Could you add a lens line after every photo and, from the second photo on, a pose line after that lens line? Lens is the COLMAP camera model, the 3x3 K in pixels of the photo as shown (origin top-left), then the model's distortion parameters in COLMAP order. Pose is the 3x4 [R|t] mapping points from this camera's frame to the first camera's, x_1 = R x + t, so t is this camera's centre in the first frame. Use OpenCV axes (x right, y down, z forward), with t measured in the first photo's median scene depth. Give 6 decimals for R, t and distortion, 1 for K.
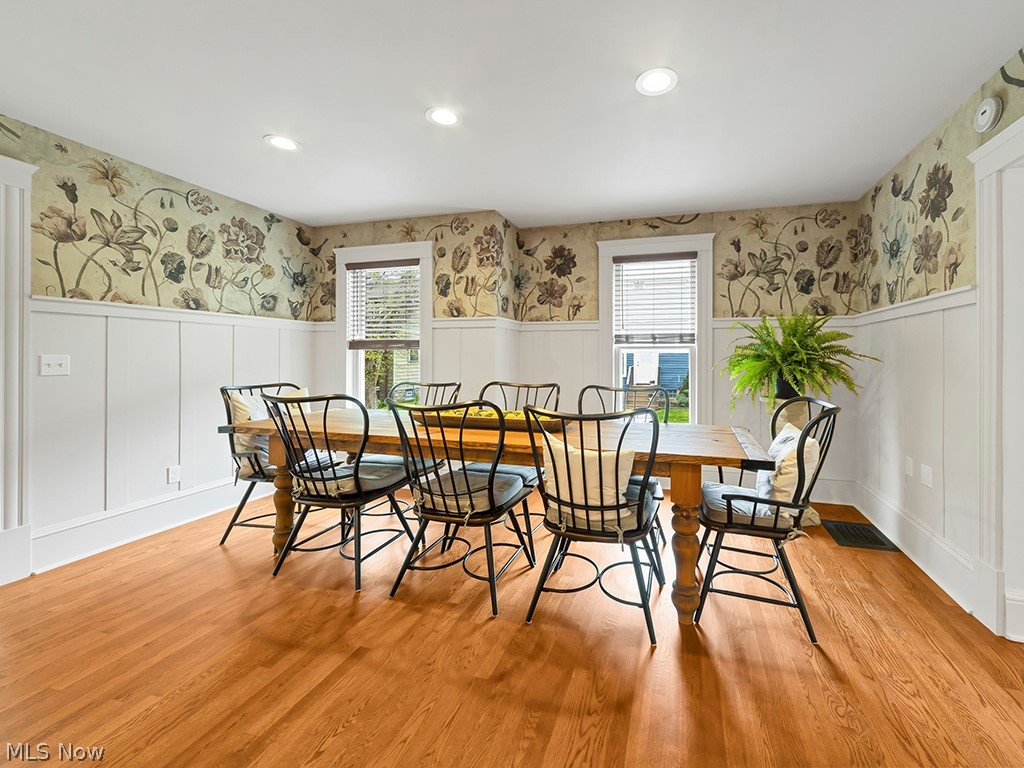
lens RADIAL K [[407.9, 0, 572.4], [0, 407.9, 359.4], [0, 0, 1]] dist [-0.005604, 0.000825]
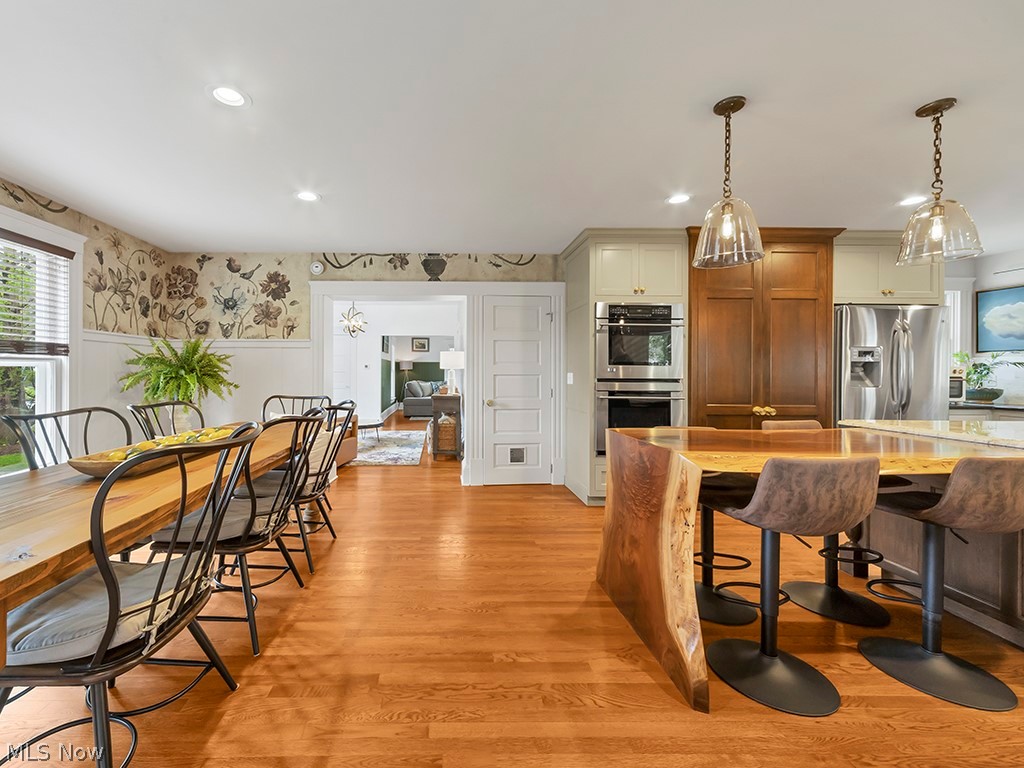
lens RADIAL K [[407.9, 0, 438.5], [0, 407.9, 371.1], [0, 0, 1]] dist [-0.005604, 0.000825]
pose [[-0.281443, -0.010692, 0.959518, -0.803916], [-0.000169, 0.999938, 0.011092, -0.017466], [-0.959578, 0.002959, -0.281428, 0.518372]]
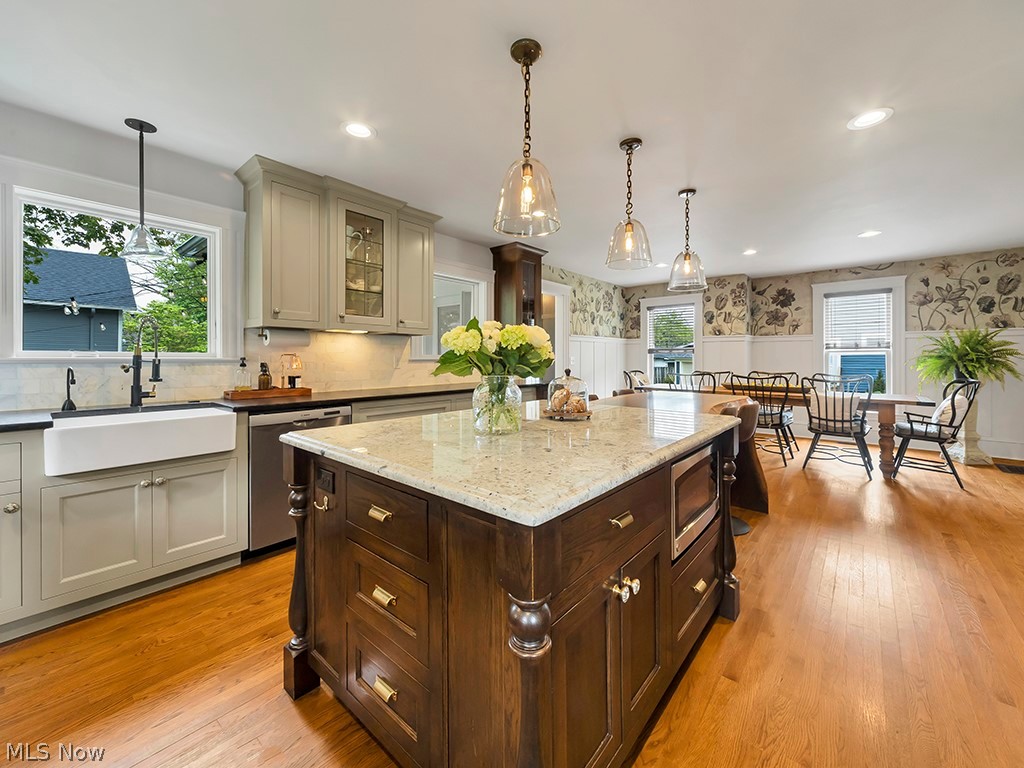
lens RADIAL K [[407.9, 0, 534.0], [0, 407.9, 360.5], [0, 0, 1]] dist [-0.005604, 0.000825]
pose [[0.911459, -0.003440, -0.411376, -0.306168], [0.002895, 0.999994, -0.001947, 0.005312], [0.411380, 0.000584, 0.911464, -0.986086]]
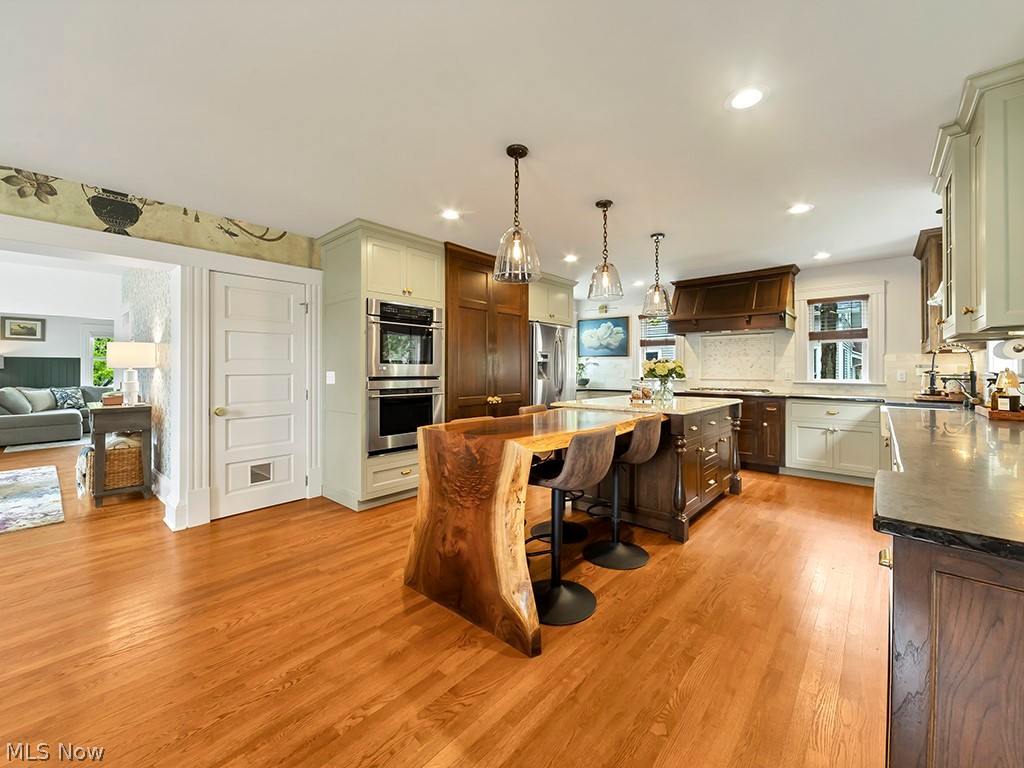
lens RADIAL K [[407.9, 0, 523.0], [0, 407.9, 371.1], [0, 0, 1]] dist [-0.005604, 0.000825]
pose [[-0.912225, -0.008821, 0.409595, -0.671696], [-0.003590, 0.999902, 0.013538, -0.017163], [-0.409674, 0.010879, -0.912167, 0.597349]]
